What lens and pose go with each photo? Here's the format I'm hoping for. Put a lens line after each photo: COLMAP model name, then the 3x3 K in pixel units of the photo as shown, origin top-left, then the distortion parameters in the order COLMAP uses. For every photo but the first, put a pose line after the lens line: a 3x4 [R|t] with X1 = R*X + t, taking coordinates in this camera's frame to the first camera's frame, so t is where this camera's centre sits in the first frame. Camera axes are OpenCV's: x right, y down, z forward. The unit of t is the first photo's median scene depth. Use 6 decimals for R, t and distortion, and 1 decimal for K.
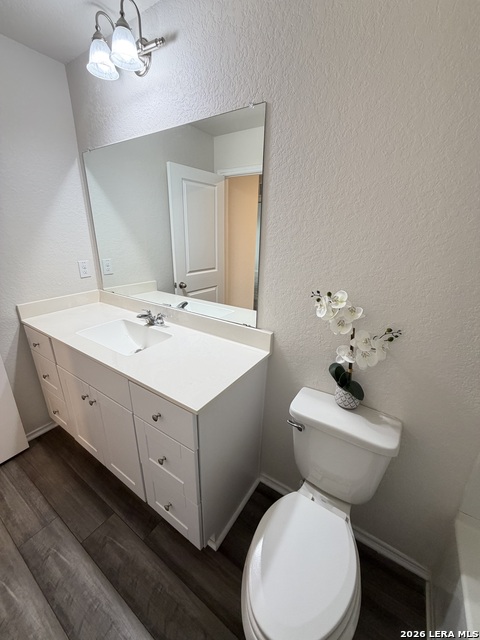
lens RADIAL K [[271.4, 0, 238.2], [0, 271.4, 314.7], [0, 0, 1]] dist [0.025466, 0.000052]
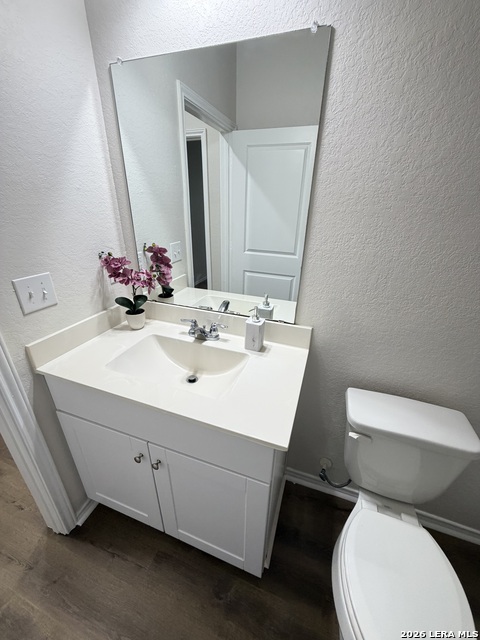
lens RADIAL K [[259.3, 0, 209.6], [0, 259.3, 317.1], [0, 0, 1]] dist [0.011240, 0.000051]
pose [[0.966411, -0.094164, 0.239129, -0.454594], [0.067606, 0.990834, 0.116948, -0.101601], [-0.247949, -0.096854, 0.963919, 0.326396]]
